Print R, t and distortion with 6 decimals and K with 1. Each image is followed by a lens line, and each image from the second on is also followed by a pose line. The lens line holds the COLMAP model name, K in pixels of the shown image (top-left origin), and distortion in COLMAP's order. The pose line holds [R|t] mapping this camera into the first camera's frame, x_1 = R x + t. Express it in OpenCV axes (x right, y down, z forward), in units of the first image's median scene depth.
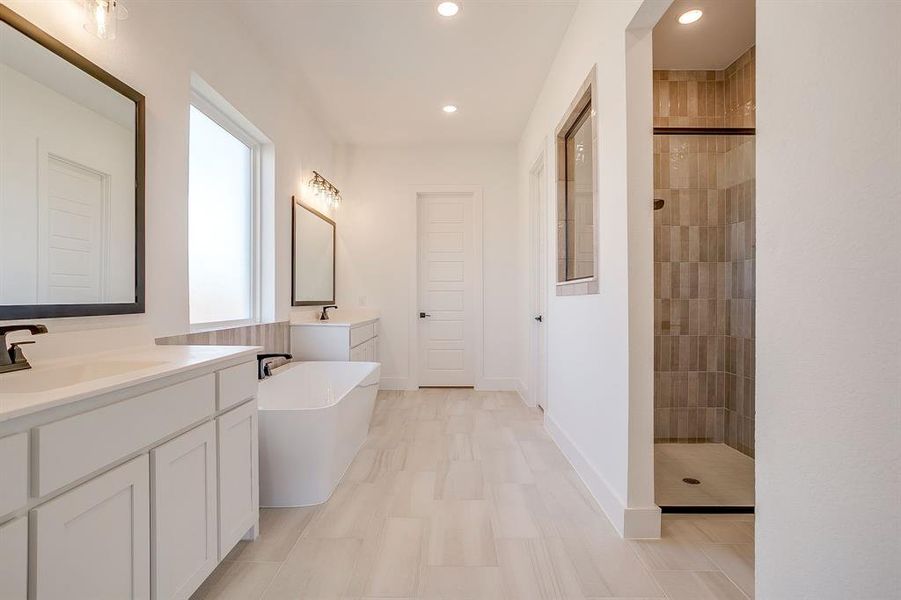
lens RADIAL K [[438.9, 0, 446.6], [0, 438.9, 302.5], [0, 0, 1]] dist [-0.059350, 0.032376]
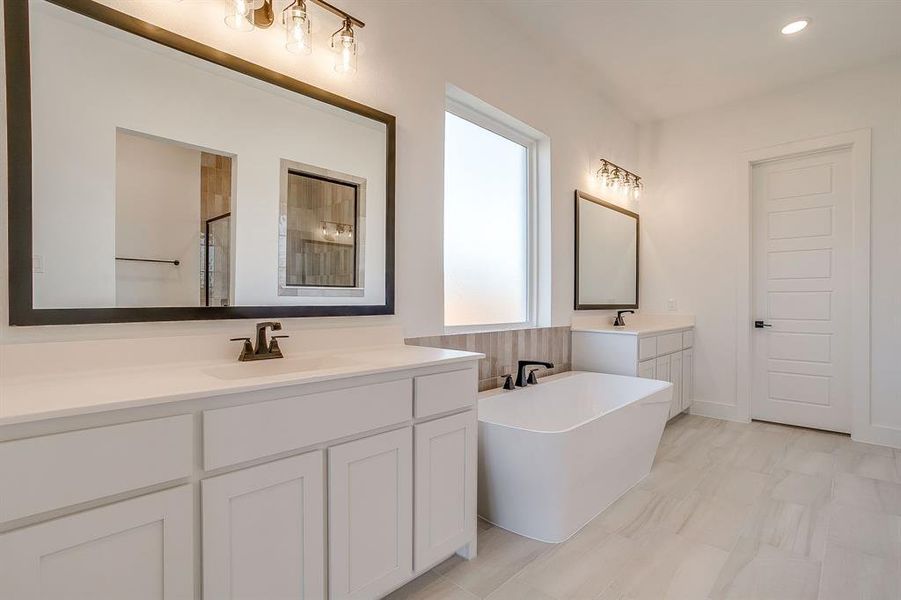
lens RADIAL K [[438.9, 0, 446.6], [0, 438.9, 302.5], [0, 0, 1]] dist [-0.059350, 0.032376]
pose [[0.727859, 0.006128, -0.685700, 0.089861], [-0.010043, 0.999948, -0.001724, -0.003047], [0.685653, 0.008141, 0.727883, 0.159668]]
